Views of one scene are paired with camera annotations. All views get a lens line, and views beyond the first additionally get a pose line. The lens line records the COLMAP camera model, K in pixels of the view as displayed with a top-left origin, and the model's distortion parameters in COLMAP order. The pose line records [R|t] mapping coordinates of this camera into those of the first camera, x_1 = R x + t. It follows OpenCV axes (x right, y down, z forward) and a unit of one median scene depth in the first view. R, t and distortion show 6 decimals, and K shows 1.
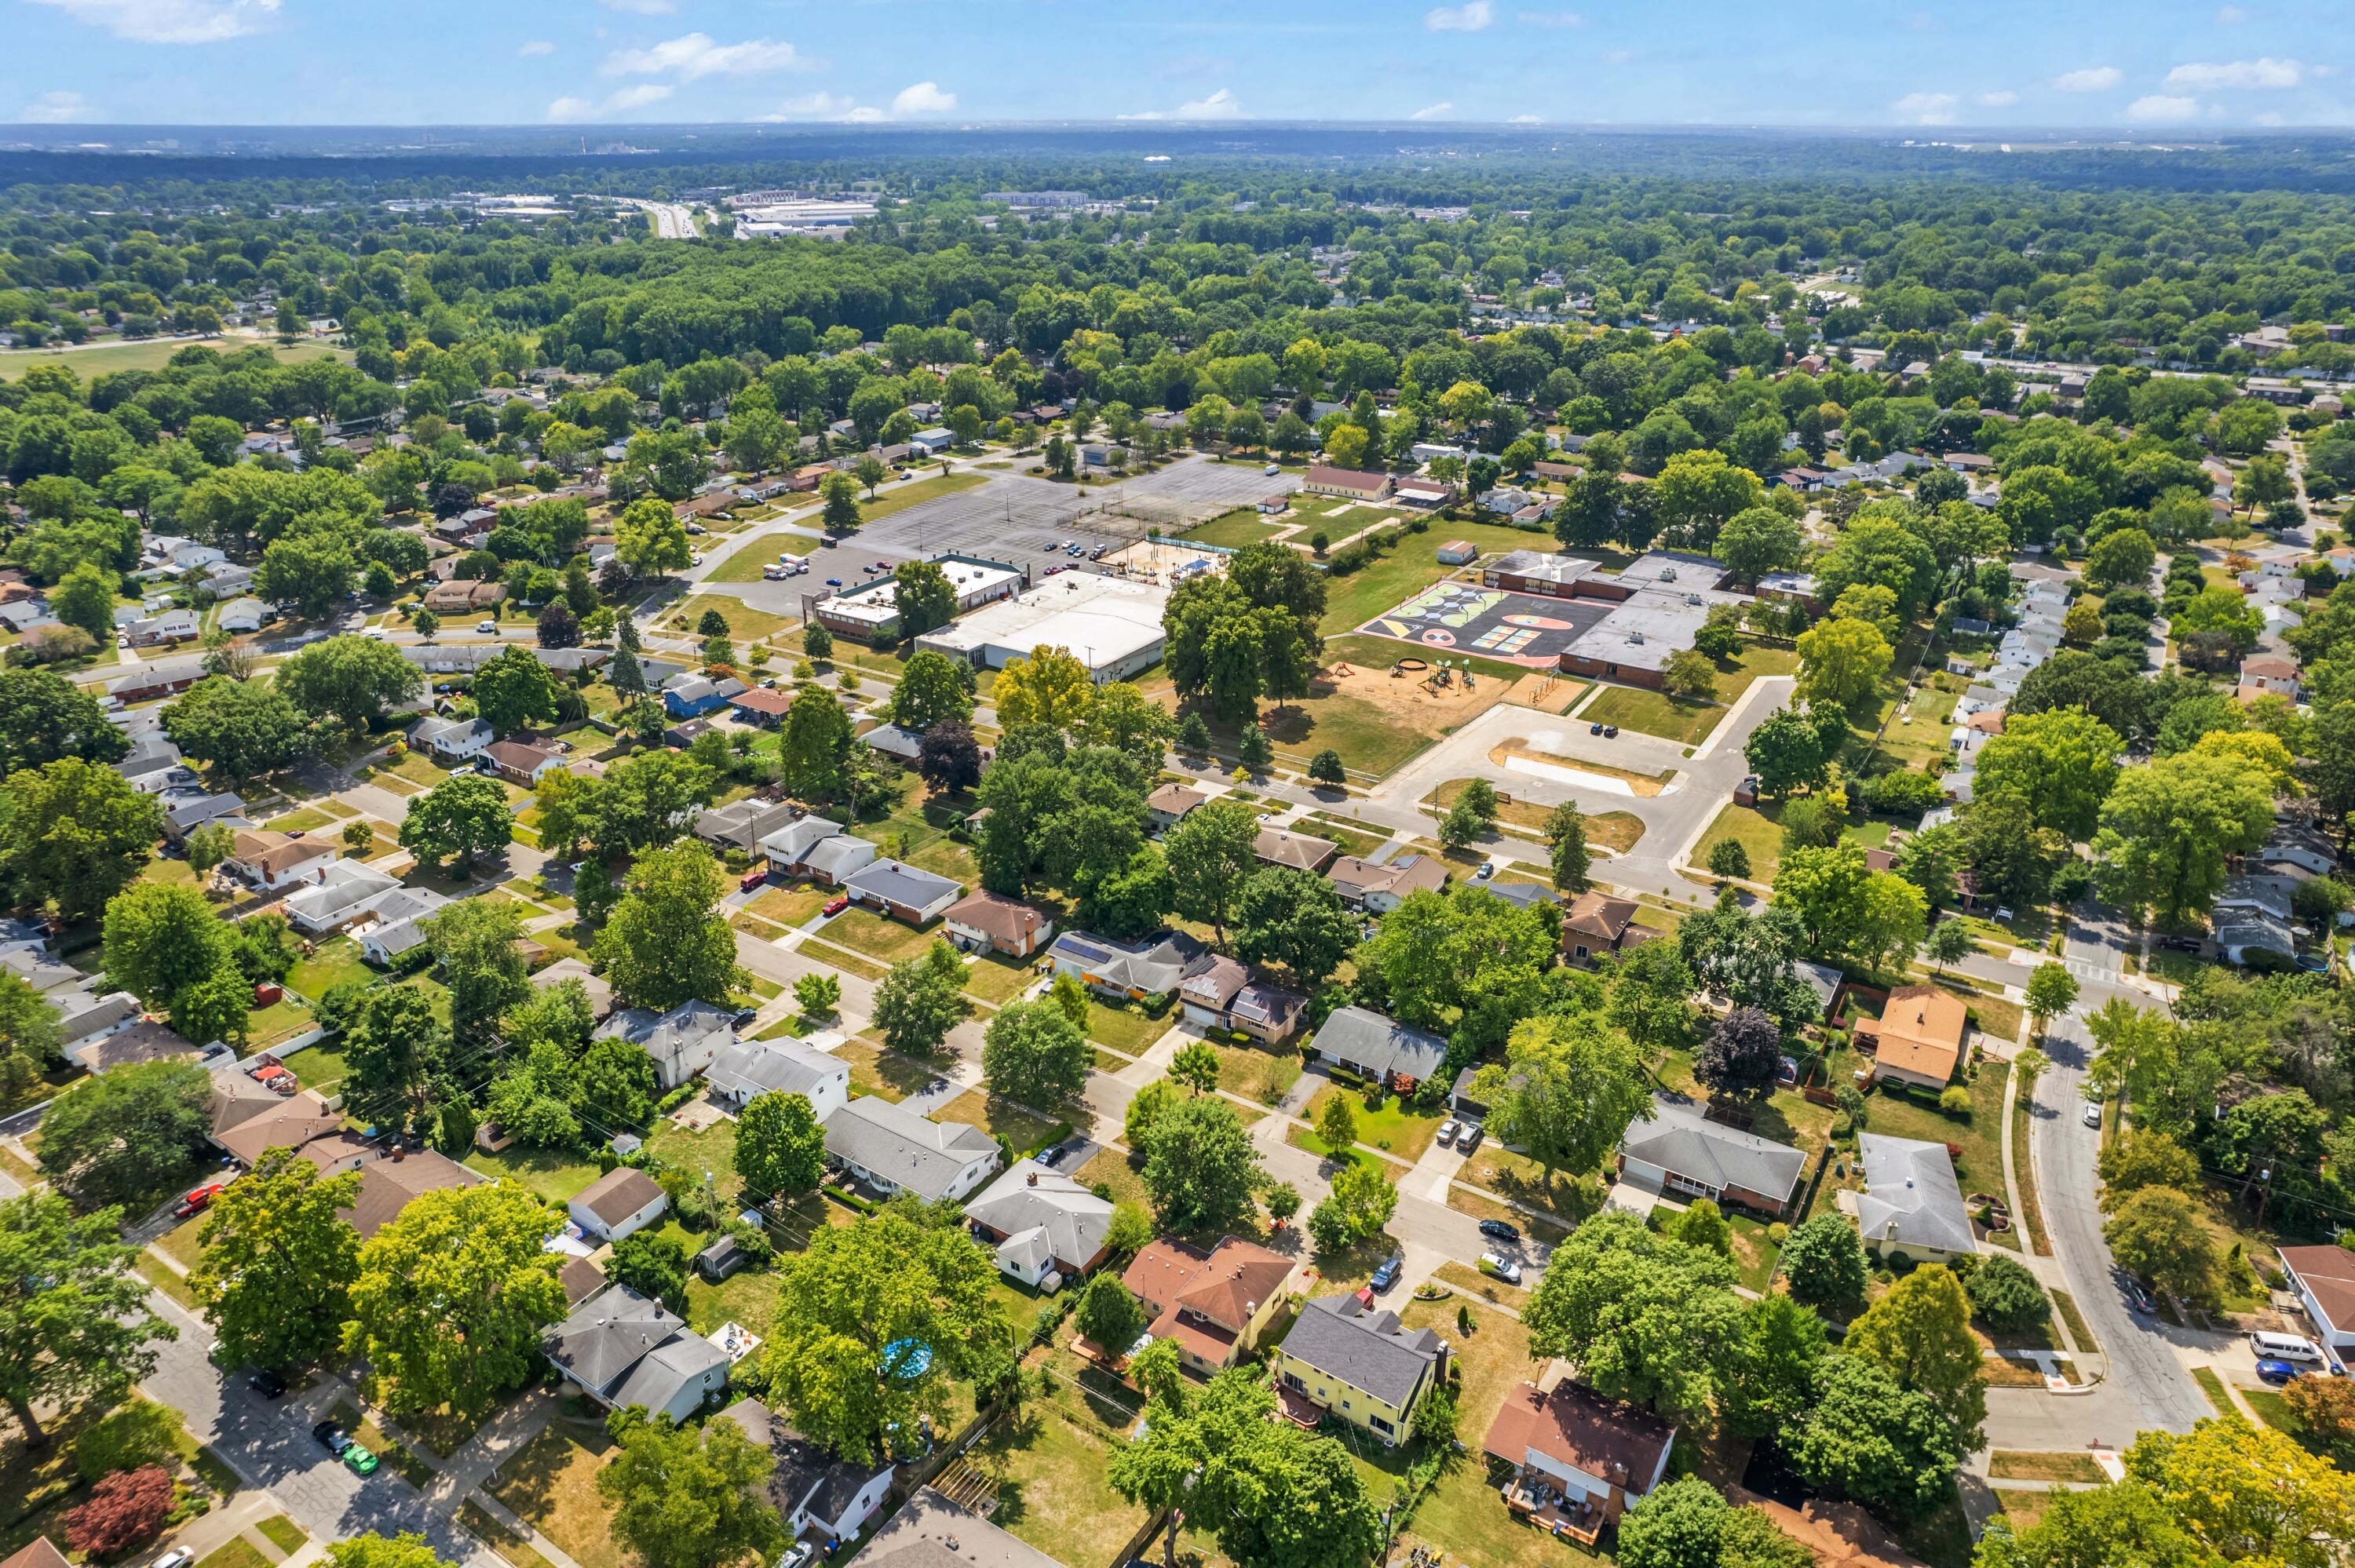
lens RADIAL K [[1514.4, 0, 1191.0], [0, 1514.4, 789.2], [0, 0, 1]] dist [-0.032204, 0.000330]
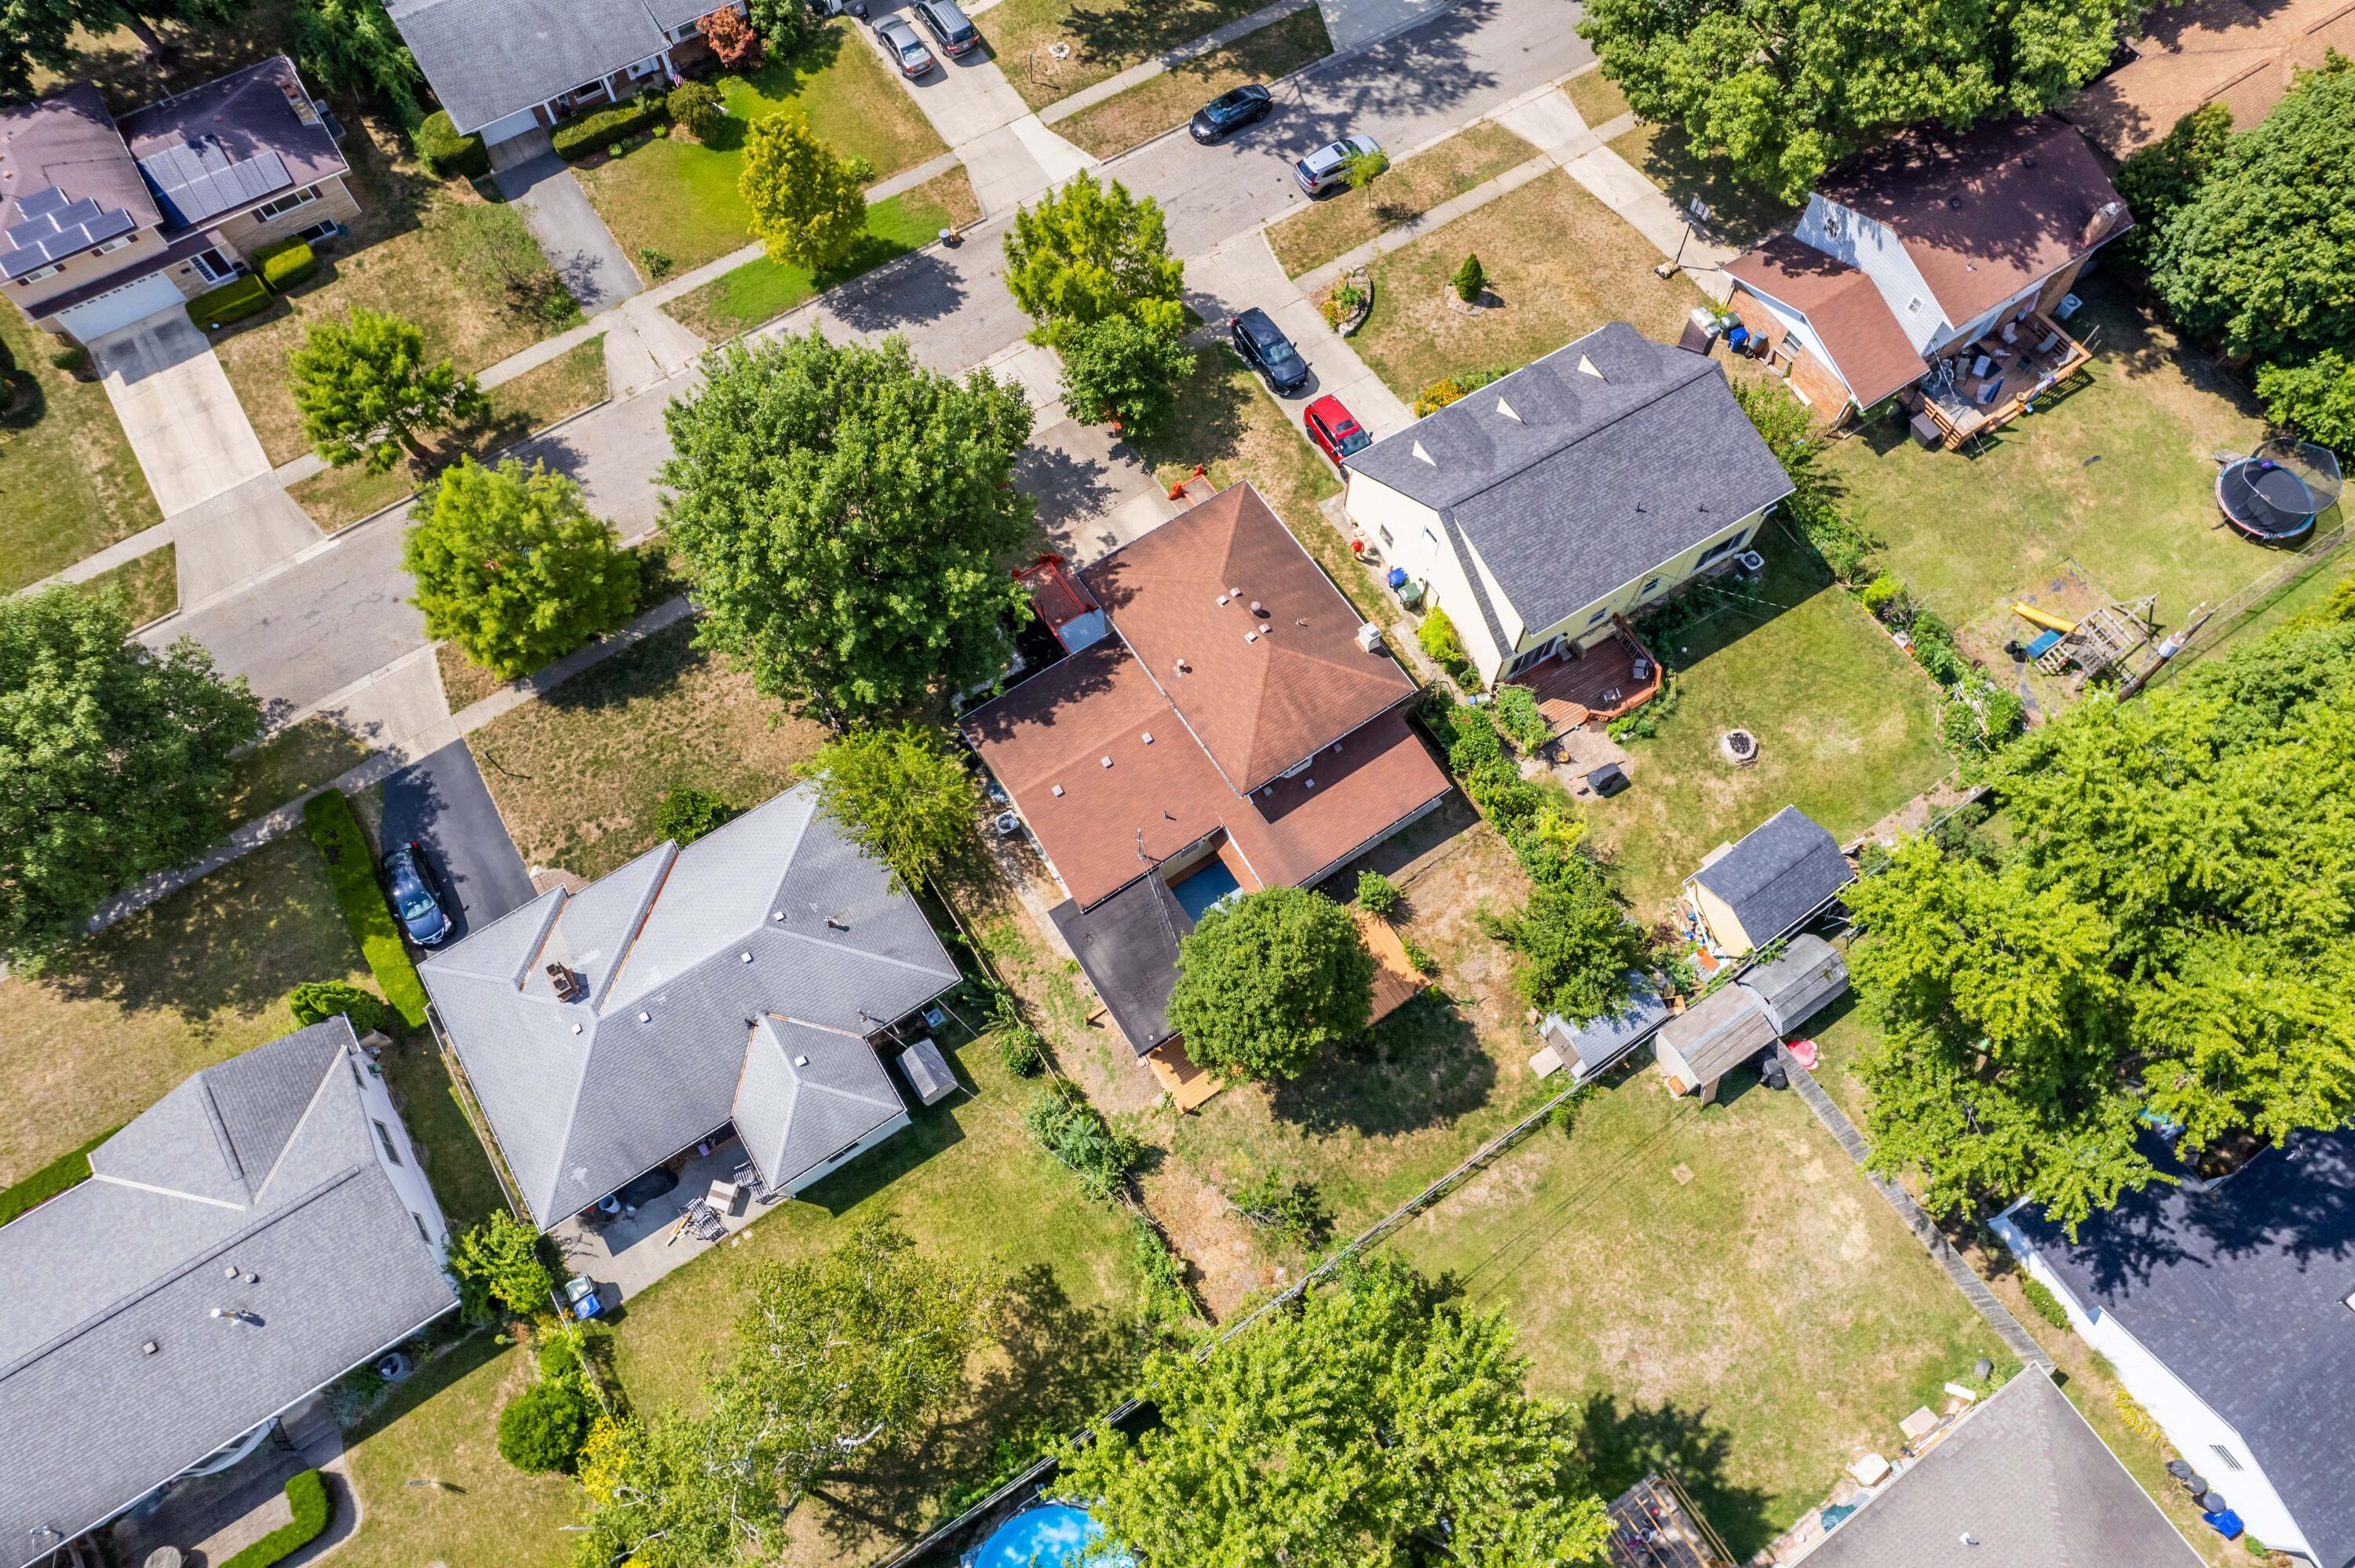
lens RADIAL K [[1510.8, 0, 1189.3], [0, 1510.8, 791.2], [0, 0, 1]] dist [-0.087806, 0.086235]
pose [[0.407952, -0.836886, 0.364961, -0.125505], [0.380572, 0.519225, 0.765225, 0.050012], [-0.829904, -0.173281, 0.530314, 0.703695]]
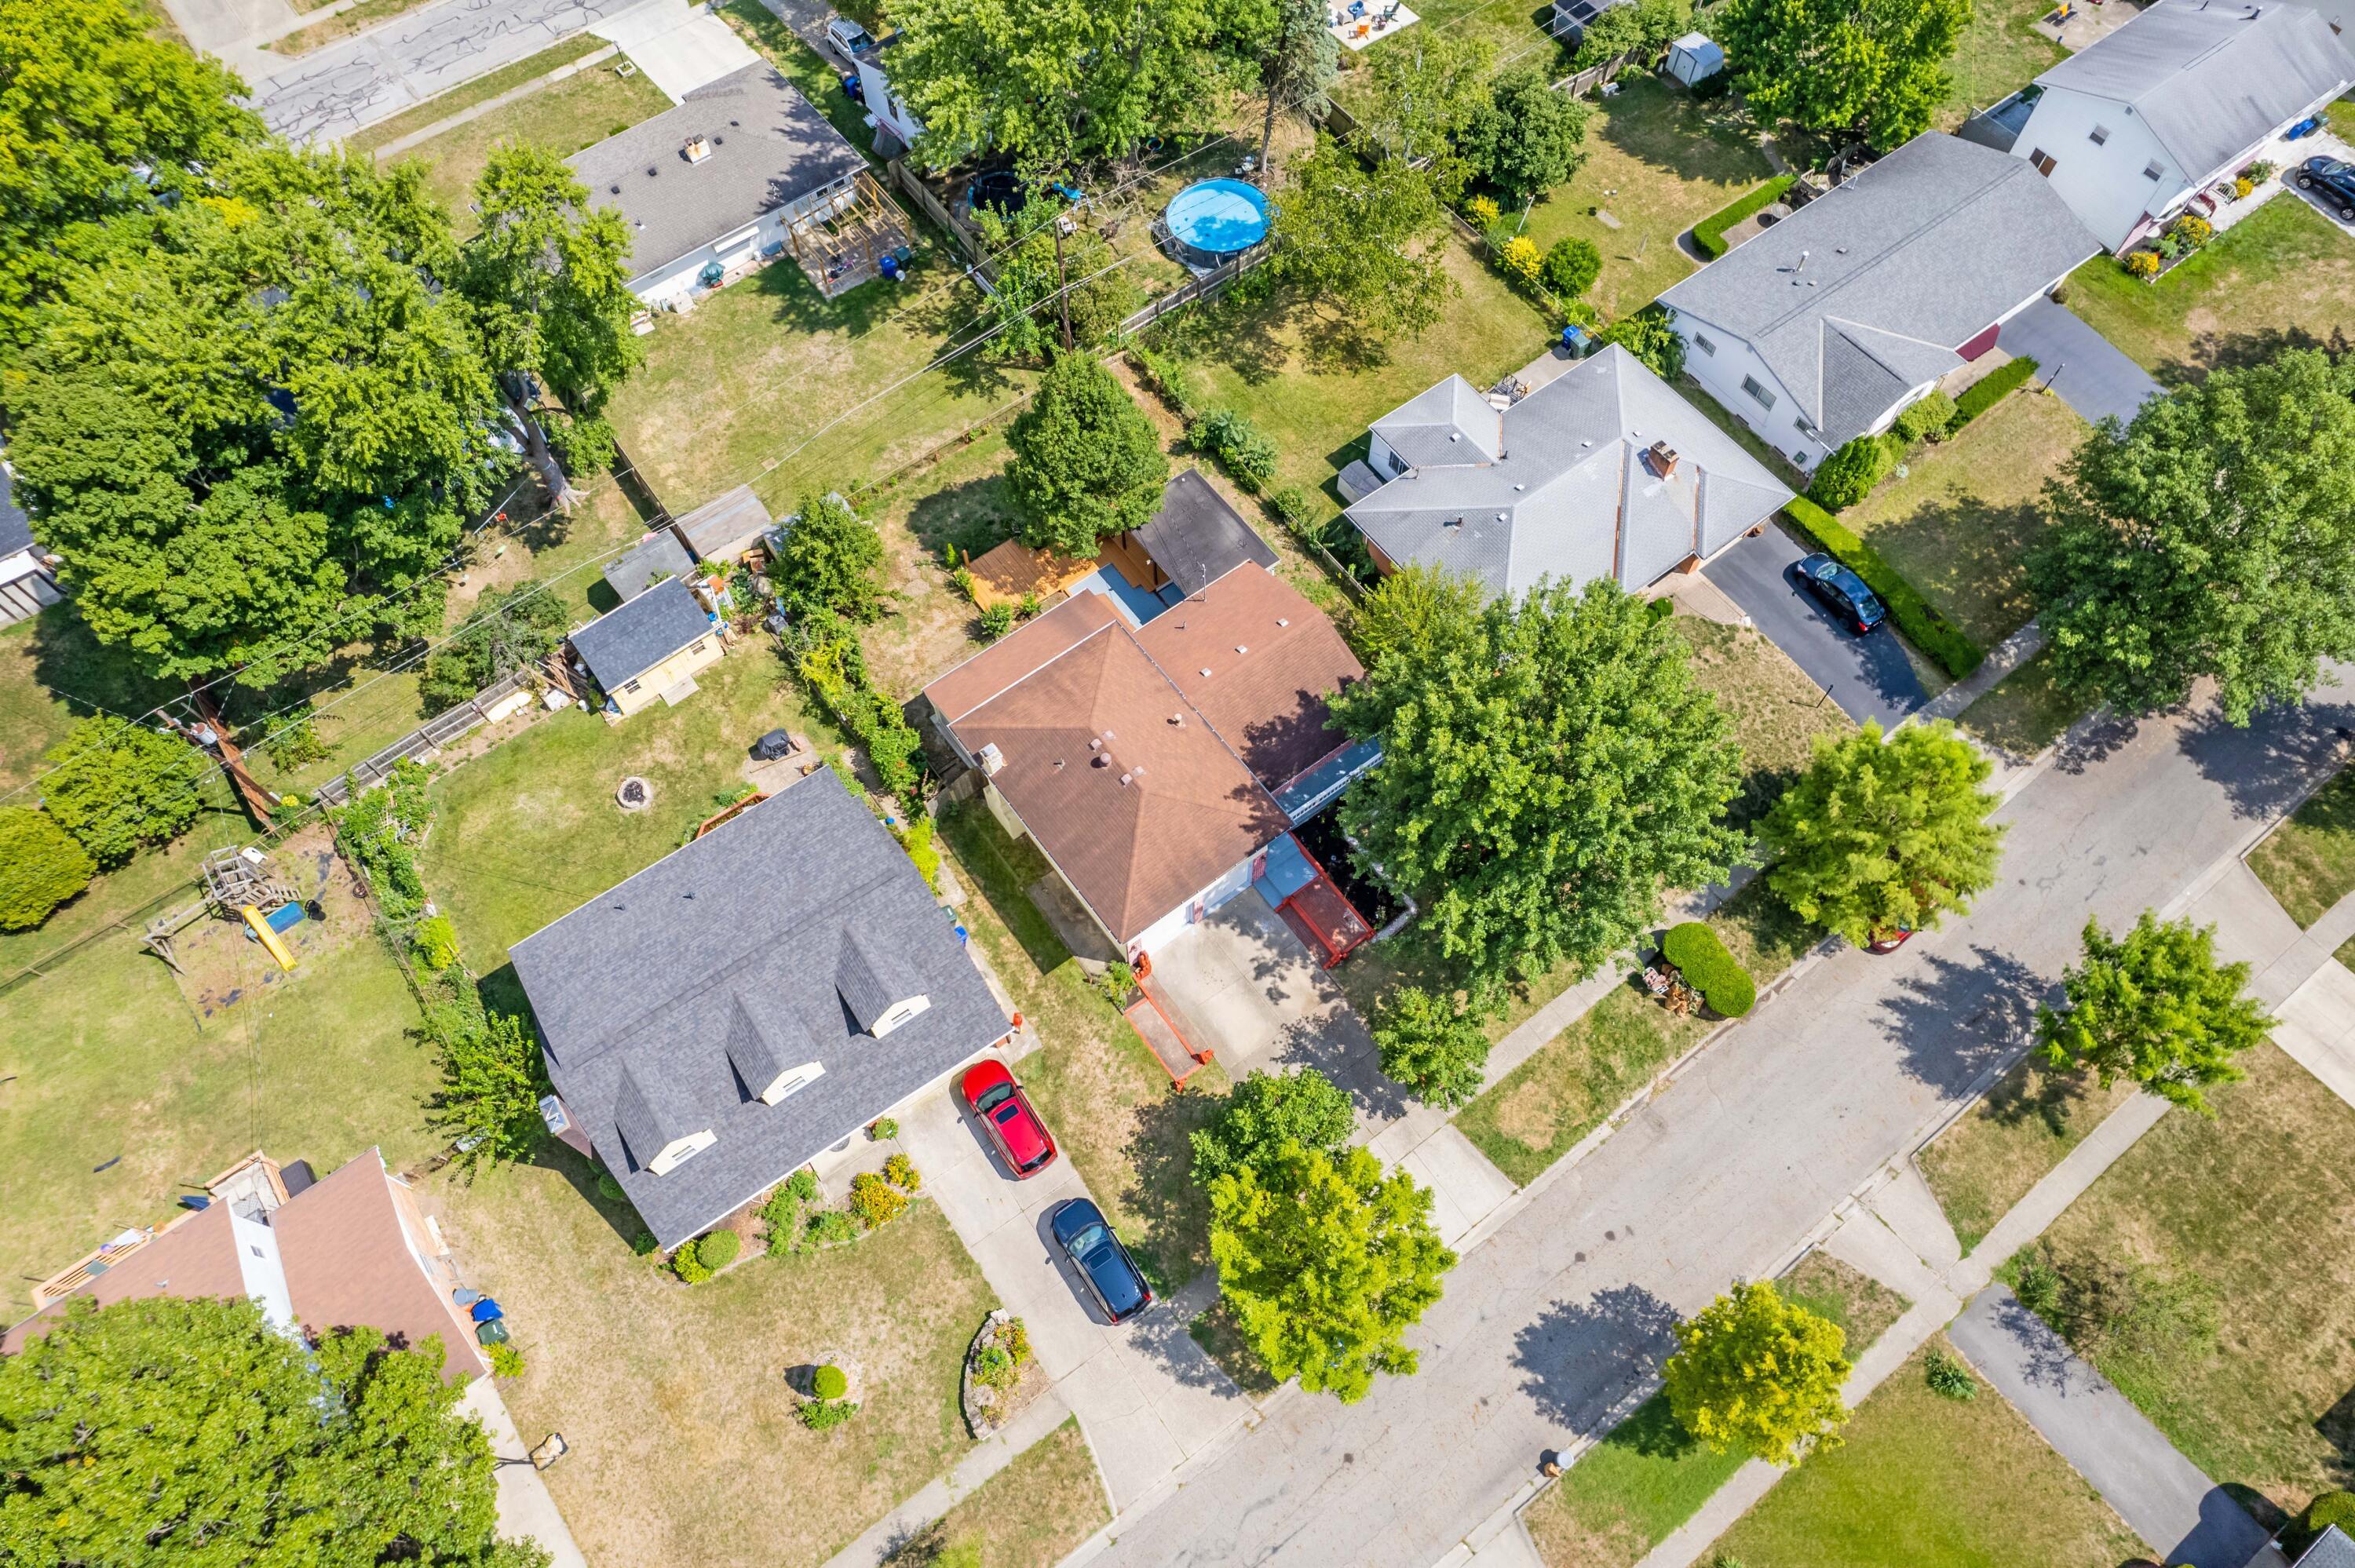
lens RADIAL K [[1510.8, 0, 1189.3], [0, 1510.8, 791.2], [0, 0, 1]] dist [-0.087806, 0.086235]
pose [[-0.348974, 0.832068, -0.431138, 0.161662], [-0.384686, 0.292322, 0.875537, -0.001726], [0.854537, 0.471393, 0.218072, 0.815837]]
